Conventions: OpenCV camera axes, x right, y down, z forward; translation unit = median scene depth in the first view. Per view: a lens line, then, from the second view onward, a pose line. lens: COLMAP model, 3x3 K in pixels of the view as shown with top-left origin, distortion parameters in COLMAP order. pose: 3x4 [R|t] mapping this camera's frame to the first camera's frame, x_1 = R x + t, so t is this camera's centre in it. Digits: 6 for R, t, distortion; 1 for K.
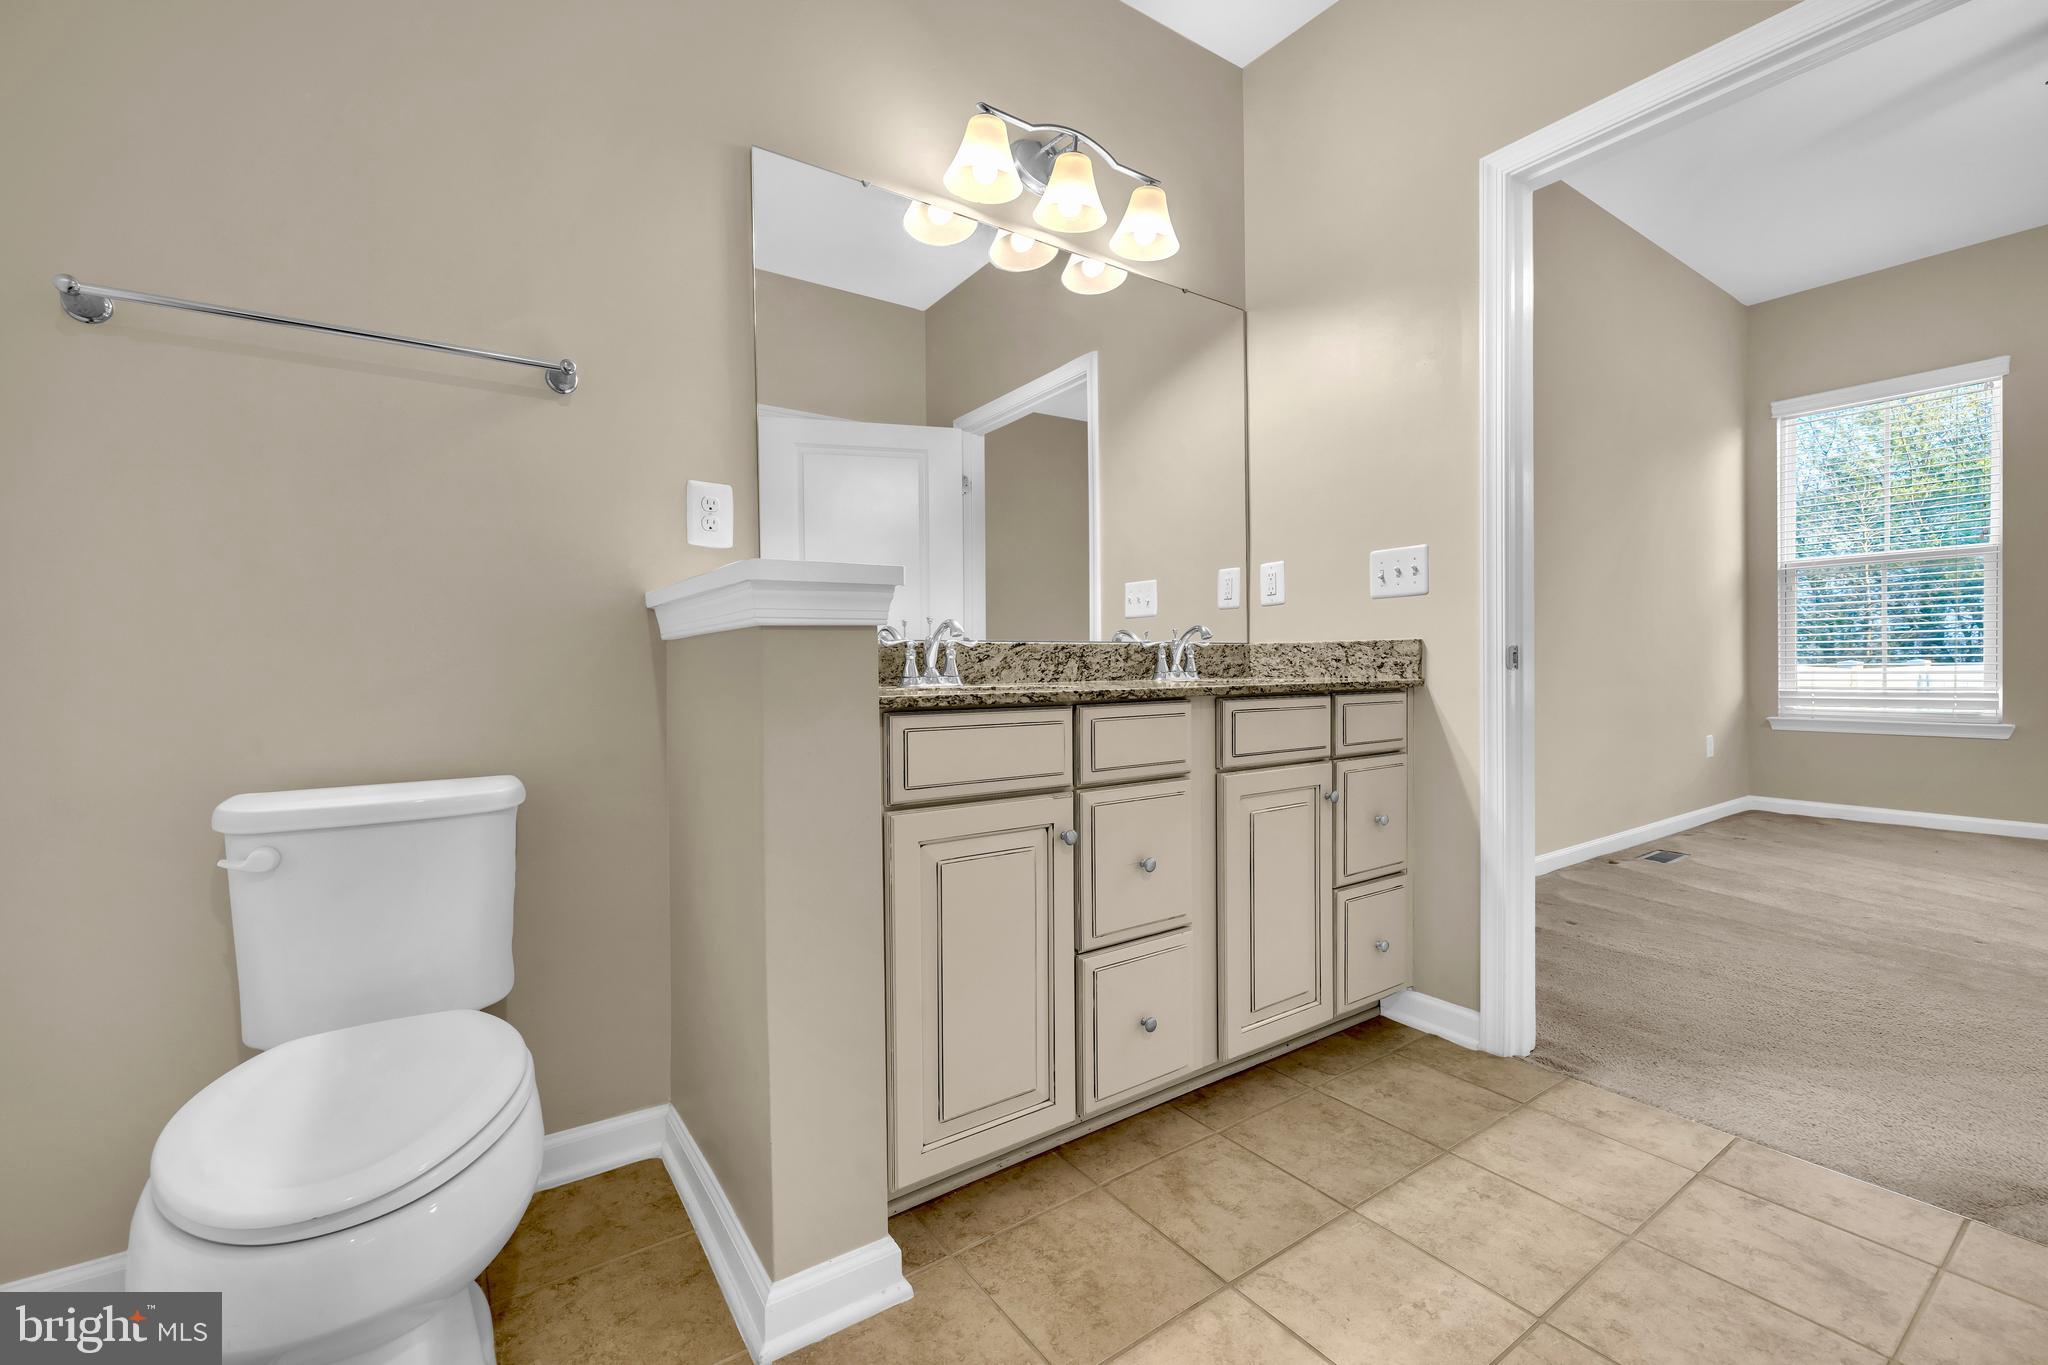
lens RADIAL K [[856.1, 0, 1024.0], [0, 856.1, 682.5], [0, 0, 1]] dist [-0.000048, 0.000245]
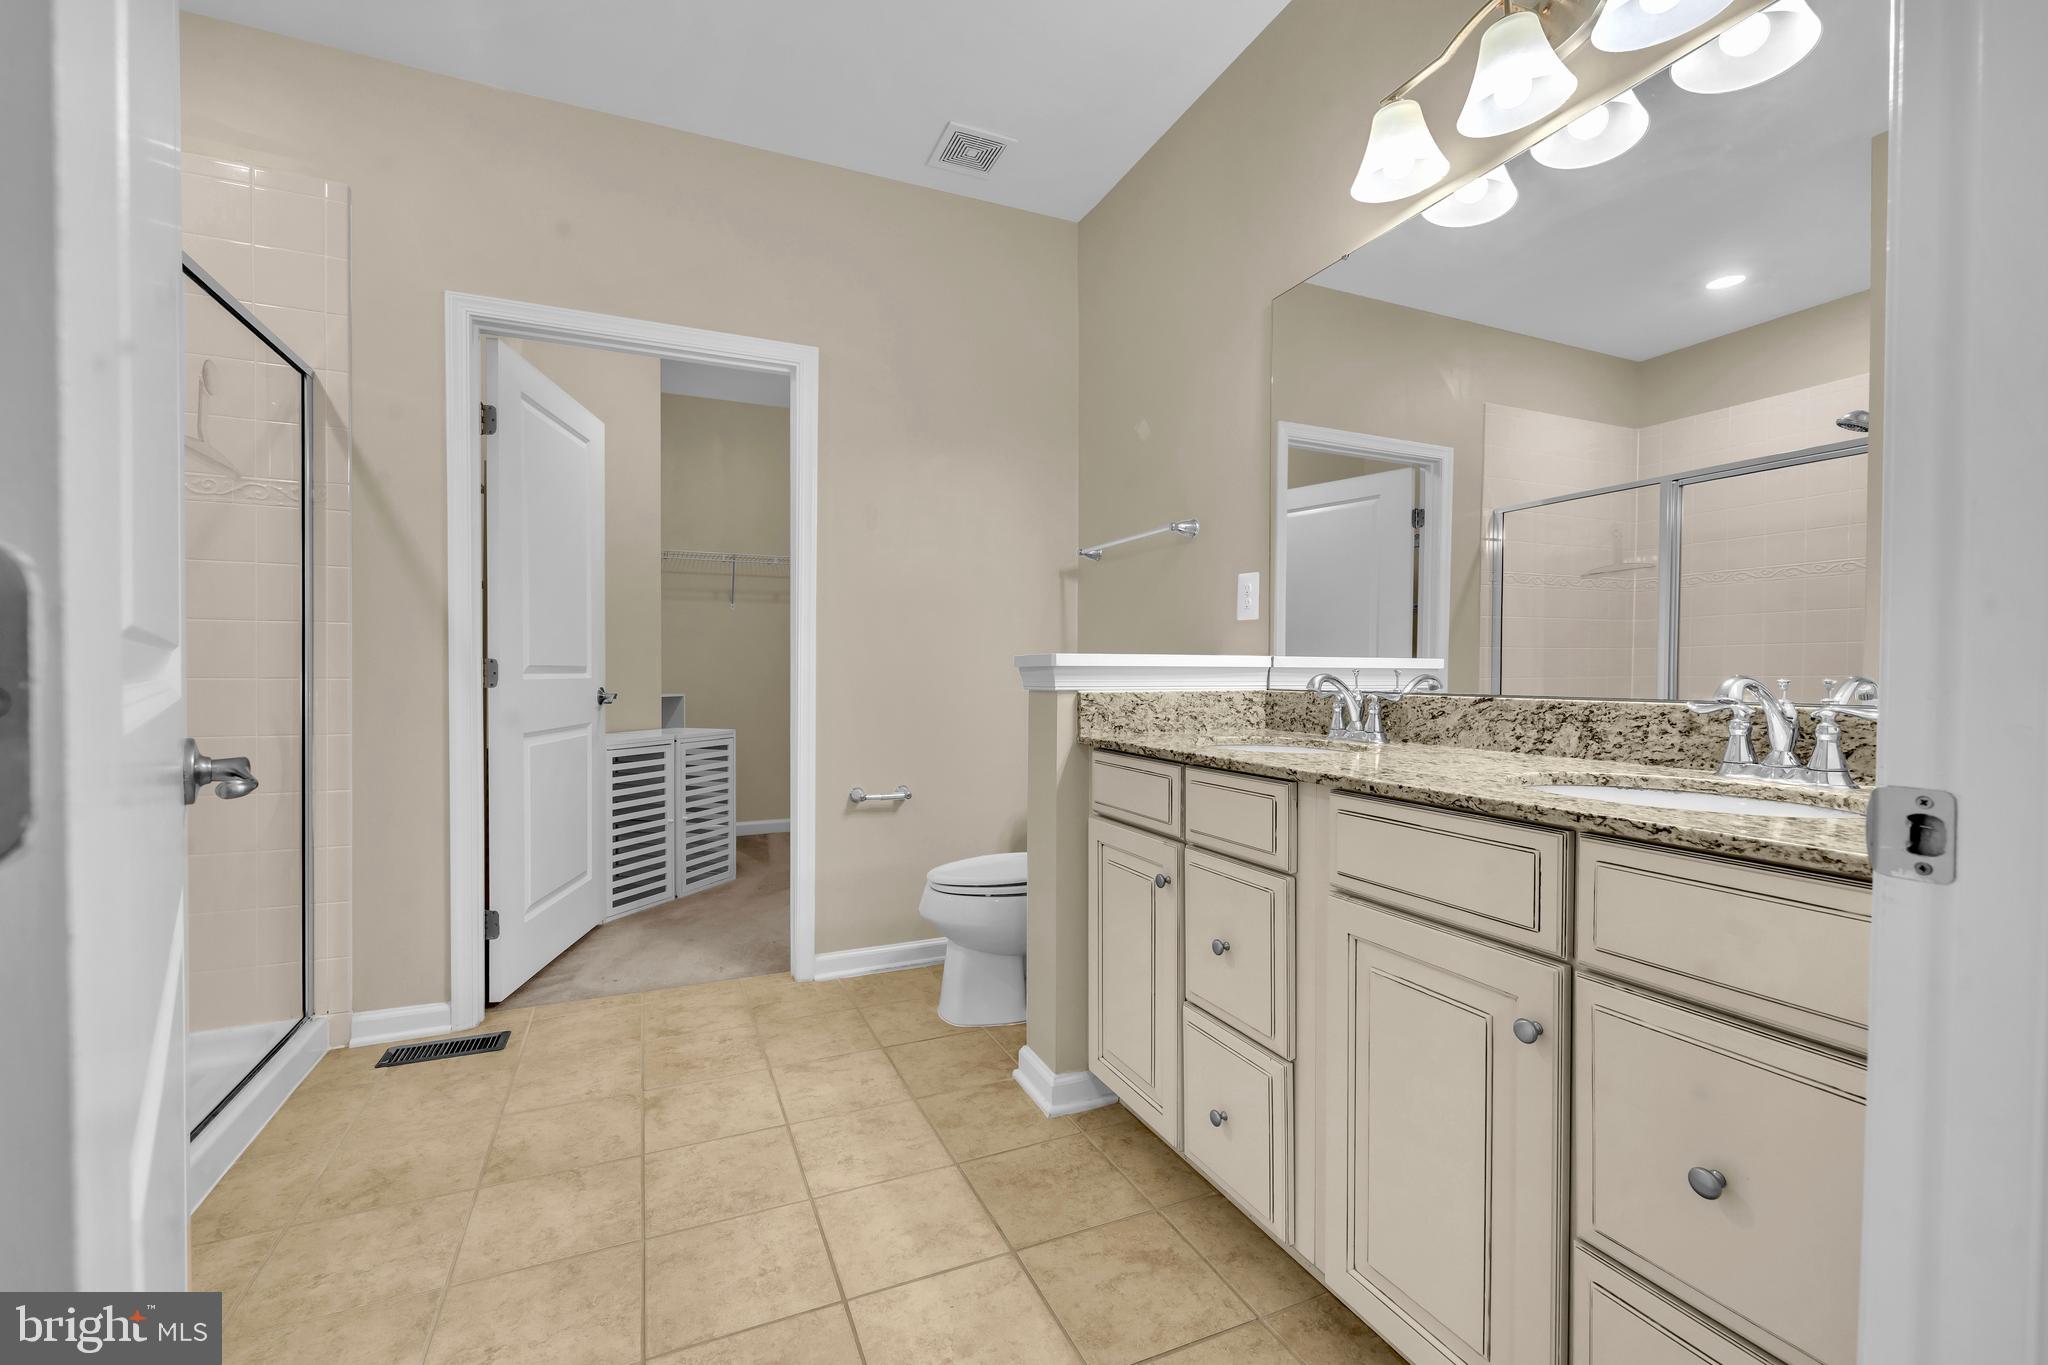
lens RADIAL K [[856.1, 0, 1024.0], [0, 856.1, 682.5], [0, 0, 1]] dist [-0.000048, 0.000245]
pose [[-0.185745, 0.023477, -0.982318, 0.852669], [-0.019944, 0.999419, 0.027656, -0.074863], [0.982396, 0.024729, -0.185168, 0.746083]]
